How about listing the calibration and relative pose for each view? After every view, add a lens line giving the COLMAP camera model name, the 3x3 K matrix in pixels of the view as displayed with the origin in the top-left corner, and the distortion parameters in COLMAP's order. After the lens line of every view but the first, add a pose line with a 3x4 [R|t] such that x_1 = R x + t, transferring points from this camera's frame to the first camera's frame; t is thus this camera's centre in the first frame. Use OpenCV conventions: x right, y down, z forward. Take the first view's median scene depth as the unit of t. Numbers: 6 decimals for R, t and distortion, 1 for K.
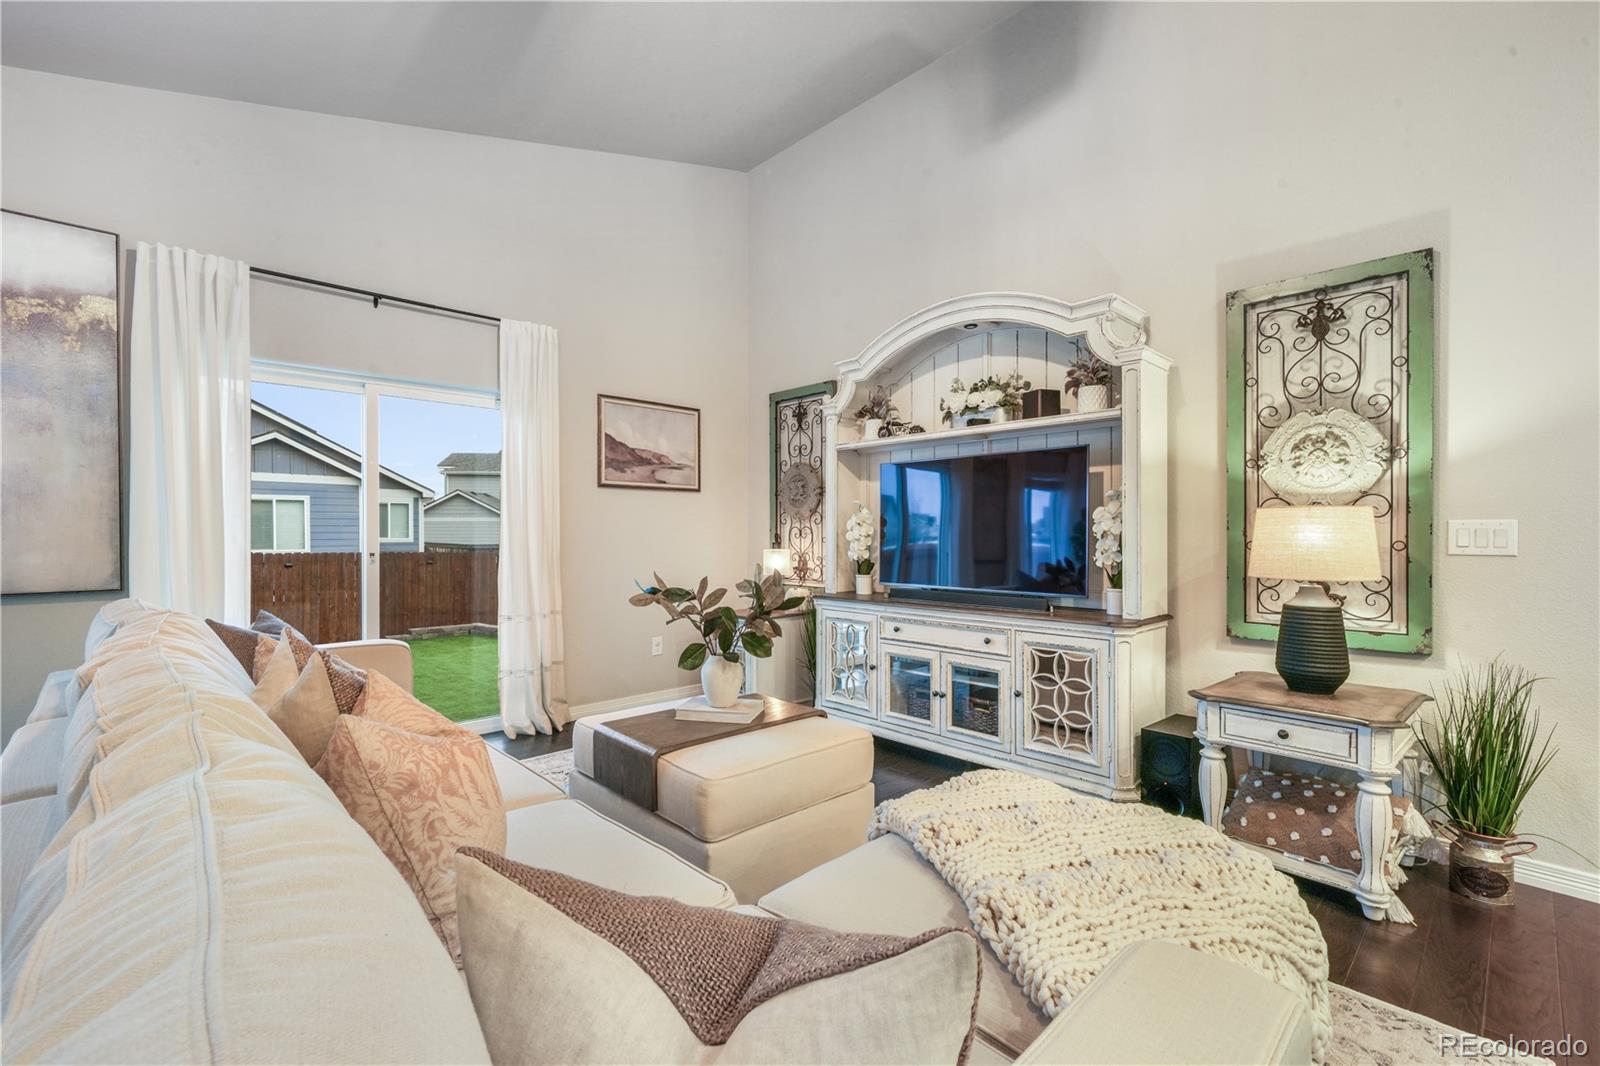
lens RADIAL K [[696.7, 0, 795.0], [0, 696.7, 536.7], [0, 0, 1]] dist [0.007040, 0.000307]
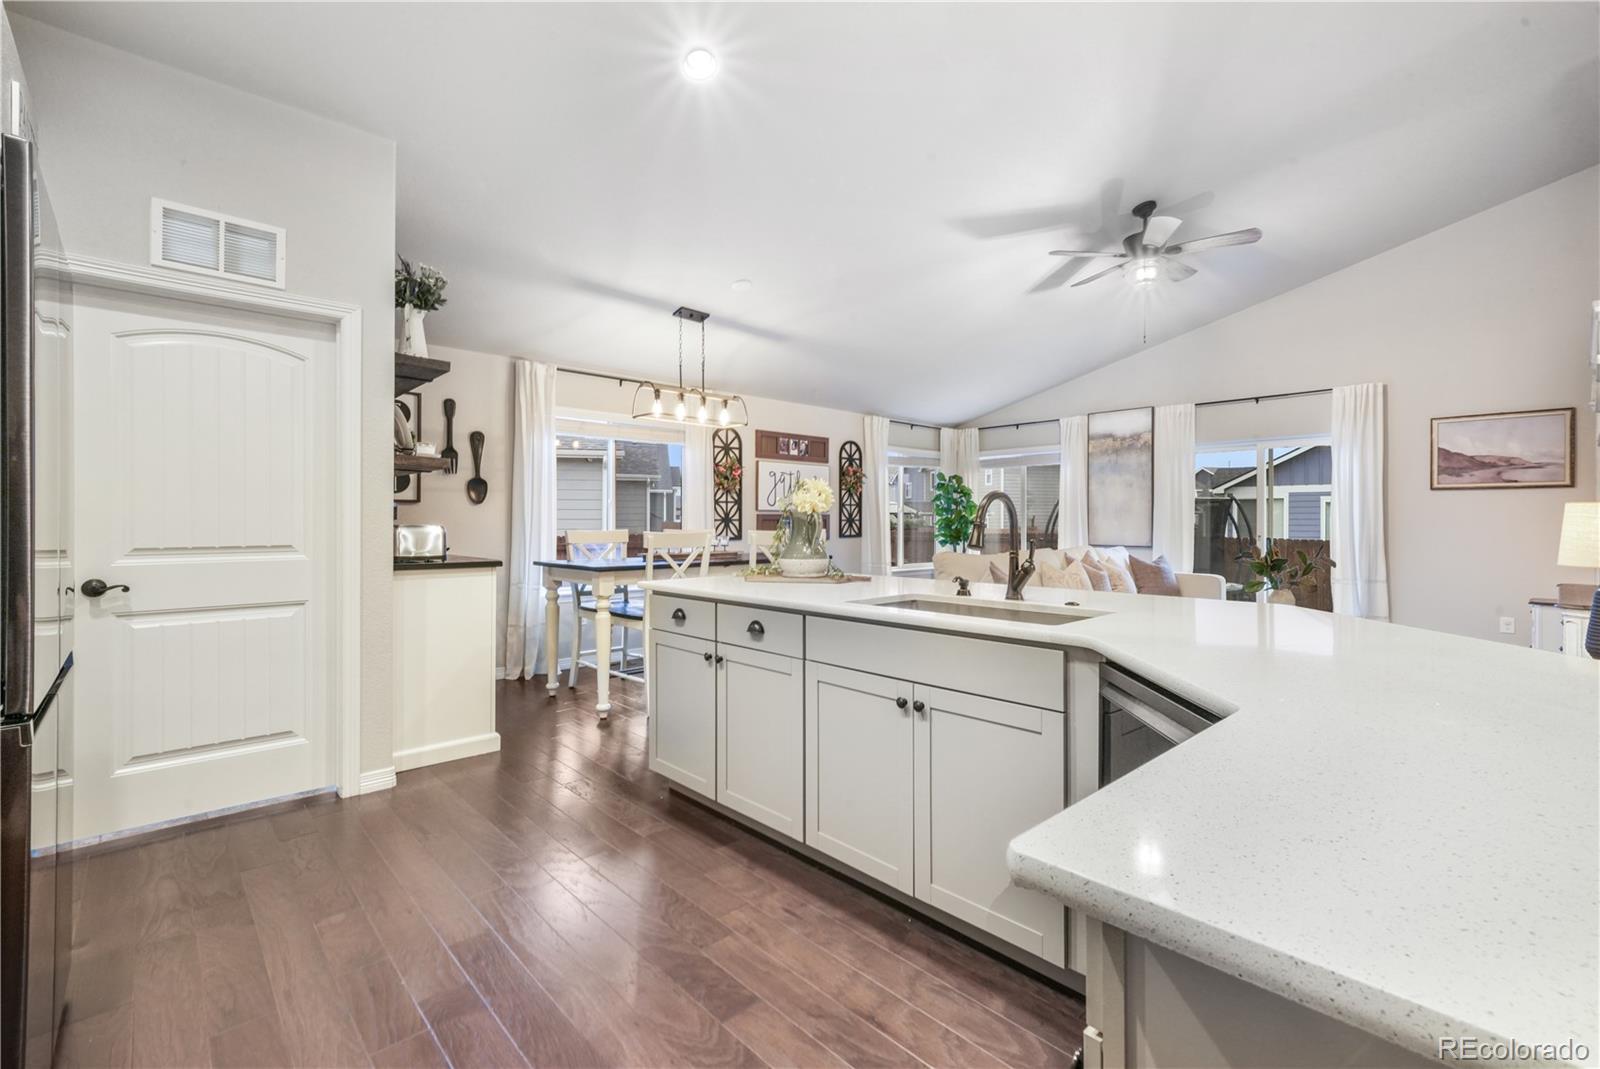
lens RADIAL K [[700.5, 0, 801.8], [0, 700.5, 521.5], [0, 0, 1]] dist [-0.002290, 0.004598]
pose [[-0.009683, -0.002663, -0.999950, 1.283886], [-0.011324, 0.999933, -0.002554, 0.004154], [0.999889, 0.011298, -0.009713, -0.191409]]
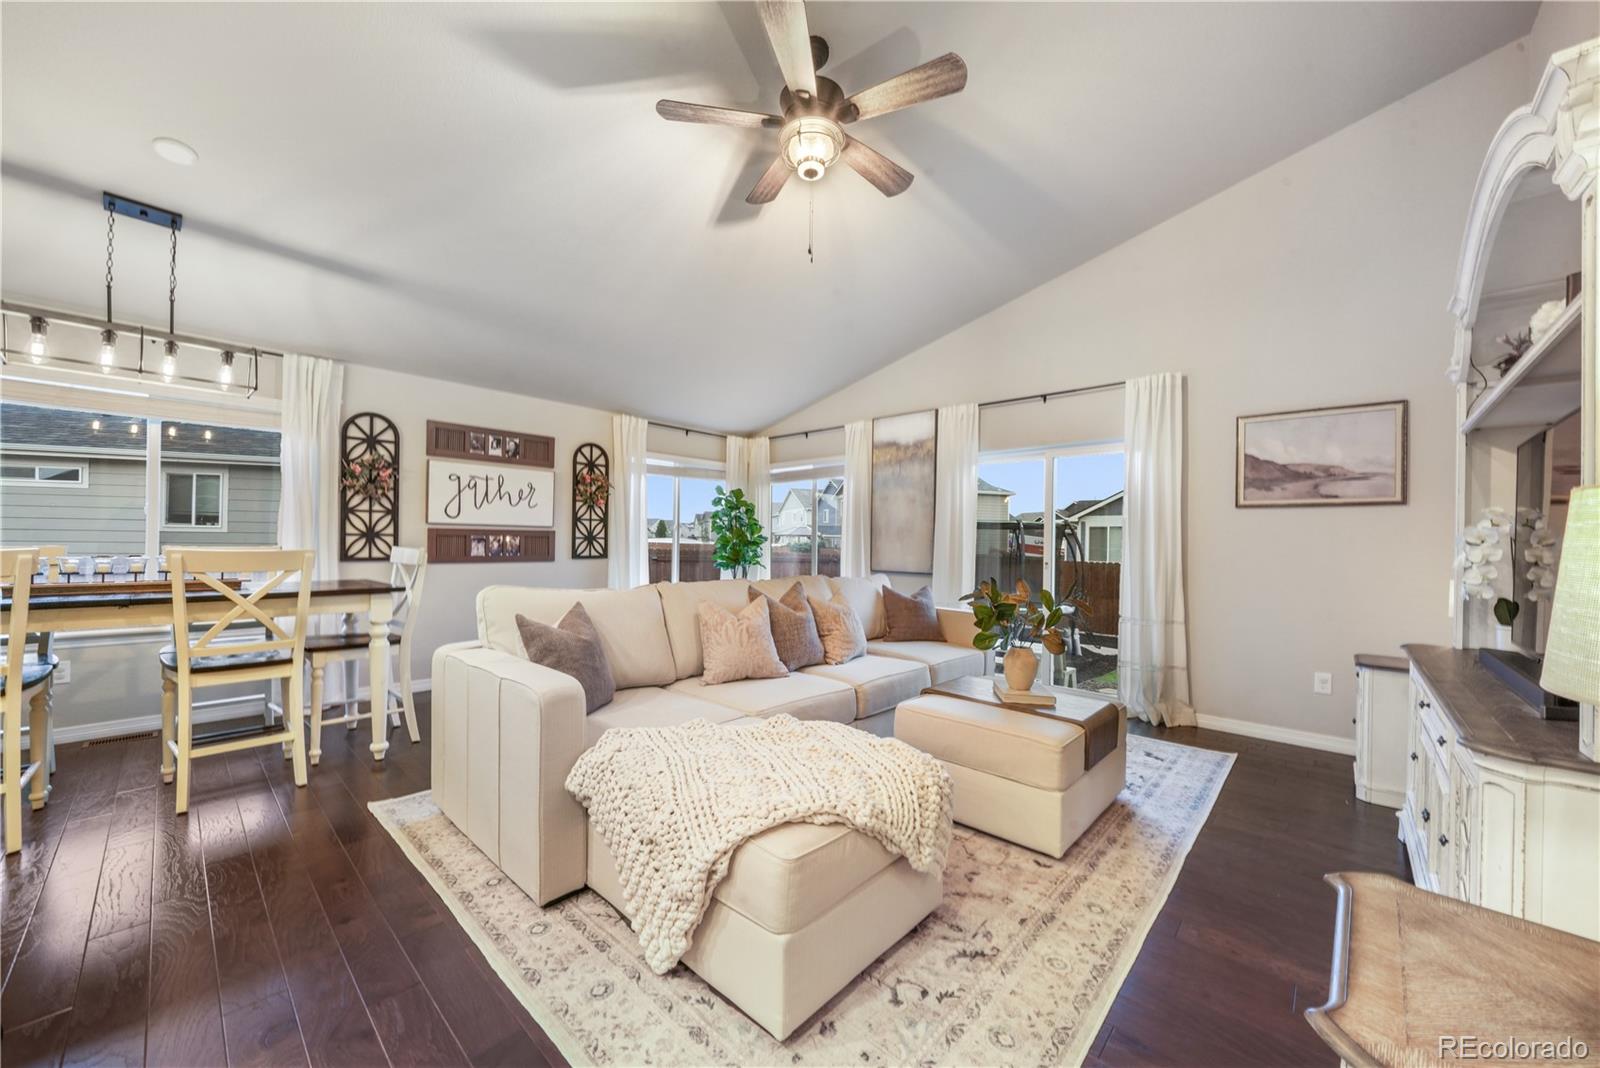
lens RADIAL K [[588.7, 0, 795.2], [0, 588.7, 541.4], [0, 0, 1]] dist [-0.014829, 0.000210]
pose [[0.062120, -0.003249, -0.998063, 0.658702], [-0.023839, 0.999705, -0.004739, -0.003800], [0.997784, 0.024088, 0.062025, 0.381351]]
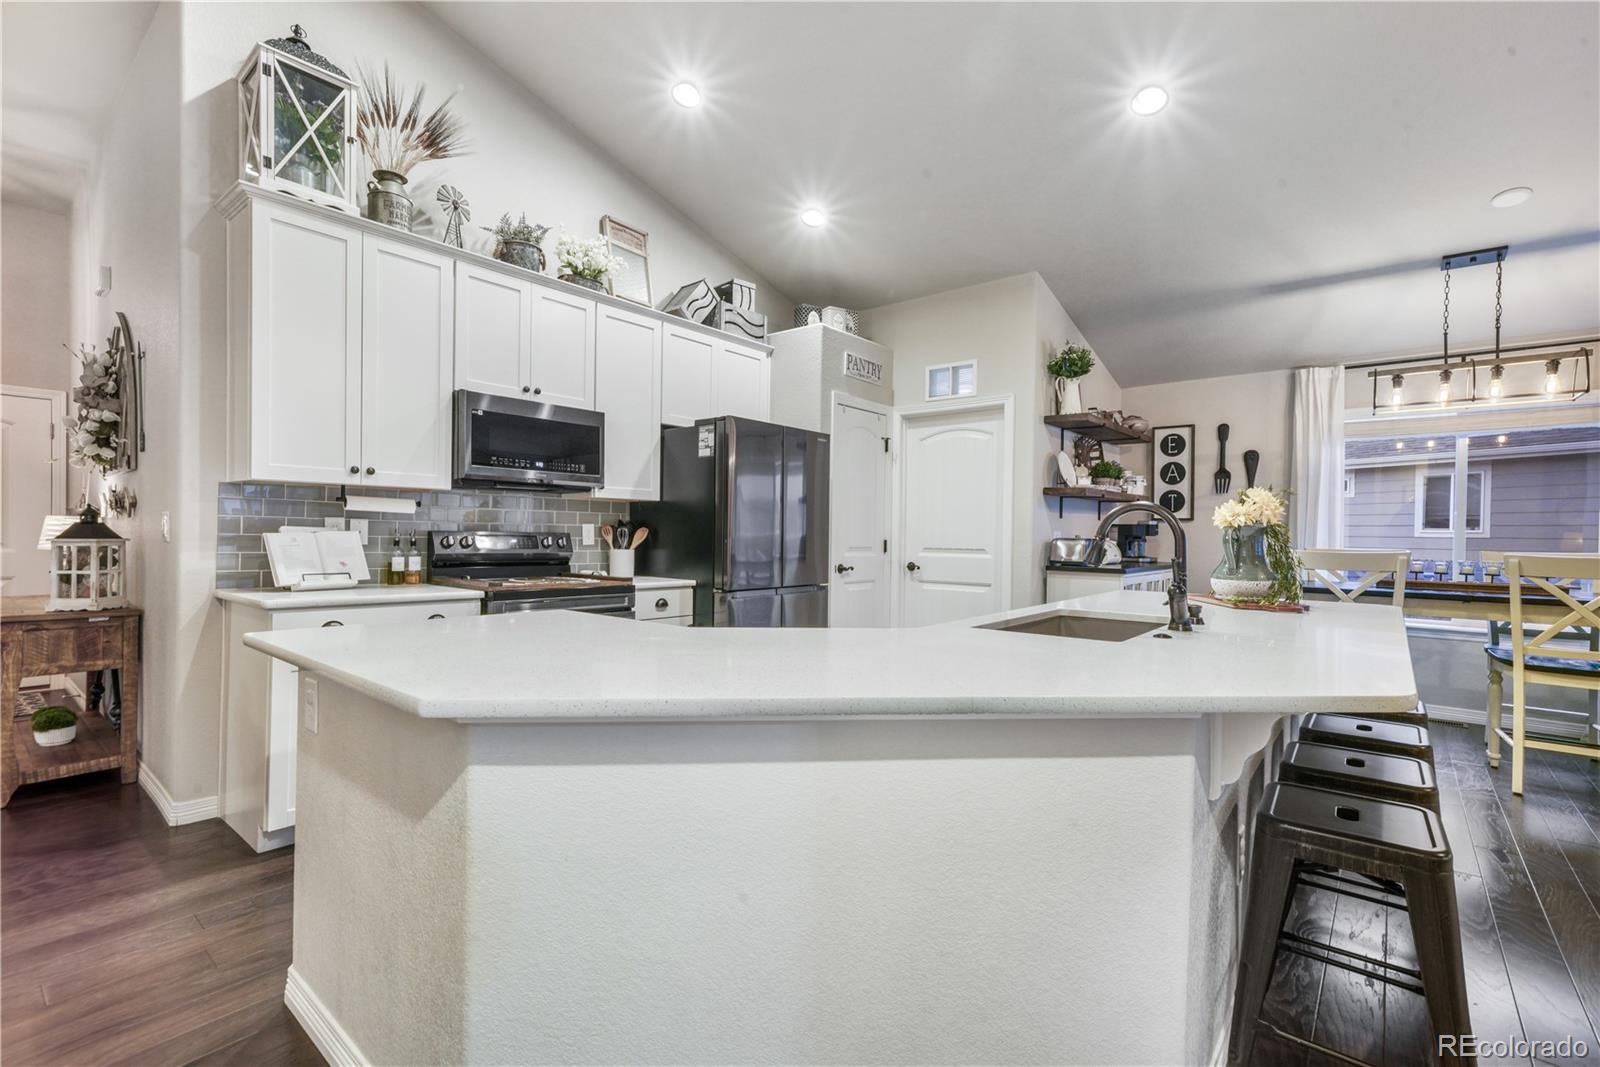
lens RADIAL K [[717.6, 0, 802.8], [0, 717.6, 535.6], [0, 0, 1]] dist [0.016716, -0.000578]
pose [[-0.992874, -0.015151, -0.118199, 0.970649], [-0.017219, 0.999716, 0.016496, -0.005819], [0.117915, 0.018413, -0.992853, 0.535027]]
